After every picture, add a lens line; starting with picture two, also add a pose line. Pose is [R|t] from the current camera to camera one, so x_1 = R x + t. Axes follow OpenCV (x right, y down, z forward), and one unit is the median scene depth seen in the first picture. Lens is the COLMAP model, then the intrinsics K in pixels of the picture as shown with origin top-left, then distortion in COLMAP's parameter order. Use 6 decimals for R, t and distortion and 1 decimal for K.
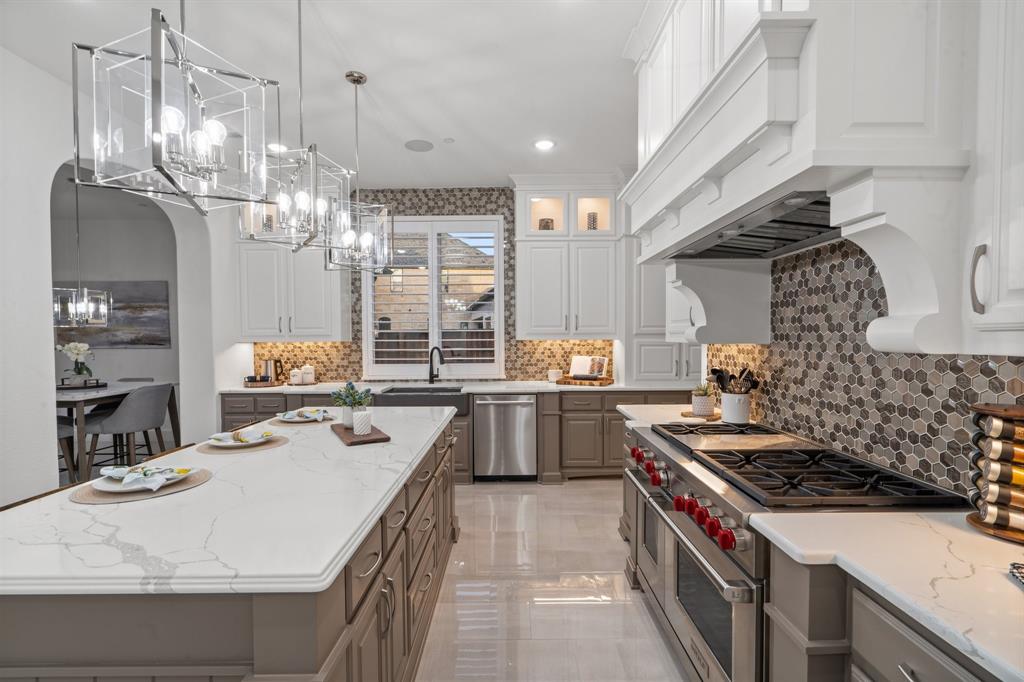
lens RADIAL K [[466.2, 0, 513.7], [0, 466.2, 348.2], [0, 0, 1]] dist [-0.003891, 0.001496]
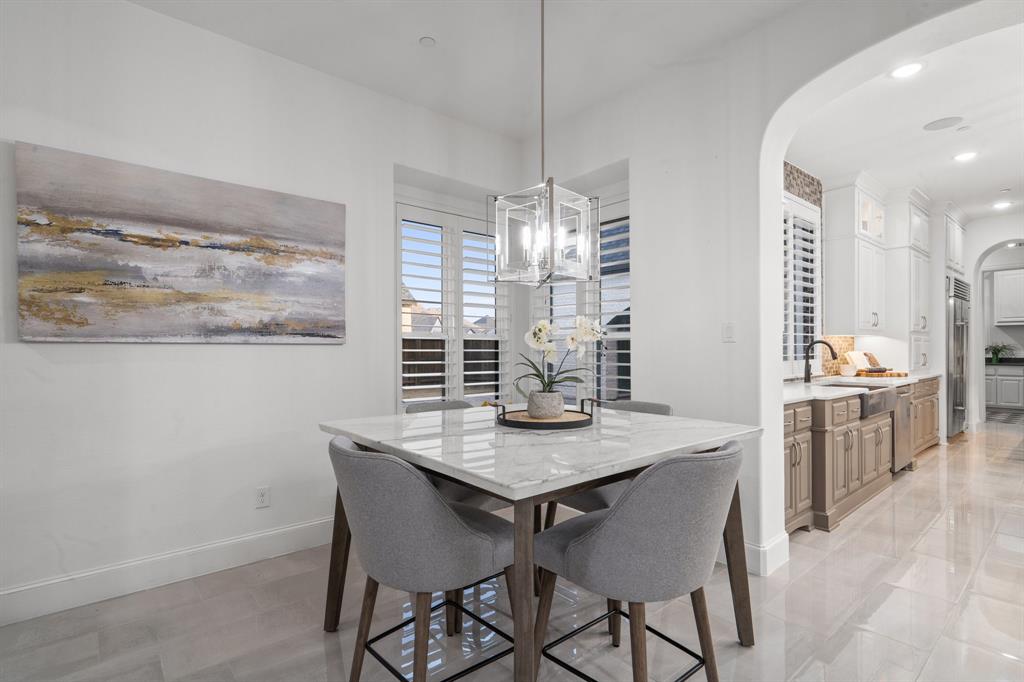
lens RADIAL K [[497.7, 0, 516.7], [0, 497.7, 345.3], [0, 0, 1]] dist [0.006210, -0.000318]
pose [[0.761317, 0.007670, 0.648334, -1.176996], [0.016202, 0.999393, -0.030850, 0.024356], [-0.648177, 0.033991, 0.760731, 0.624765]]
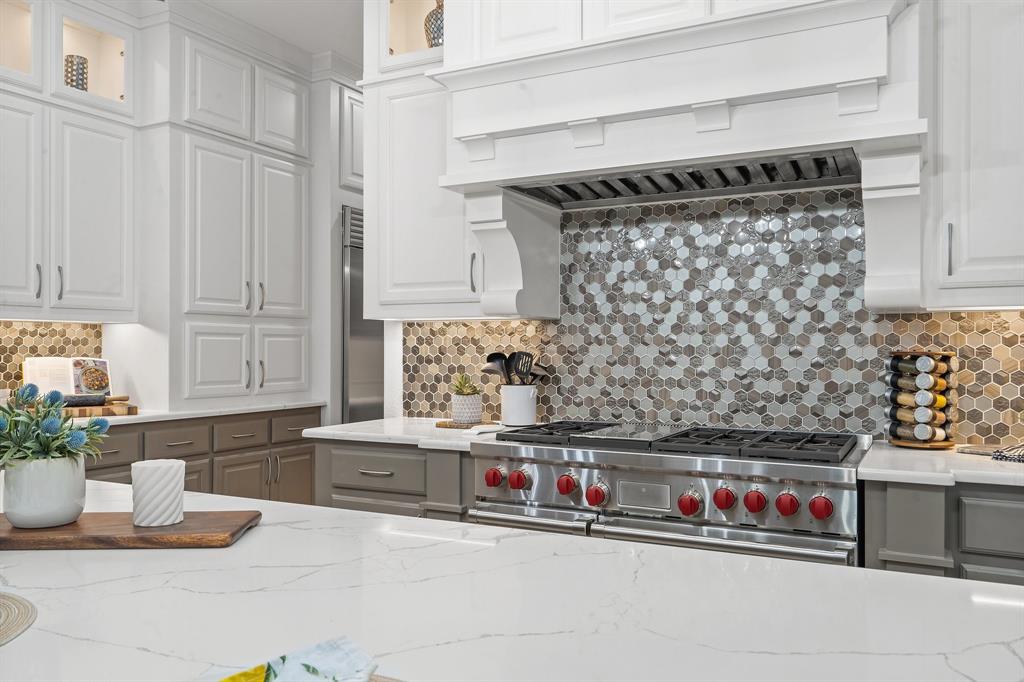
lens RADIAL K [[795.6, 0, 510.6], [0, 795.6, 343.3], [0, 0, 1]] dist [0.012387, 0.000266]
pose [[0.470111, 0.009990, 0.882551, -0.333035], [0.021890, 0.999496, -0.022974, 0.030744], [-0.882336, 0.030120, 0.469655, 0.222091]]
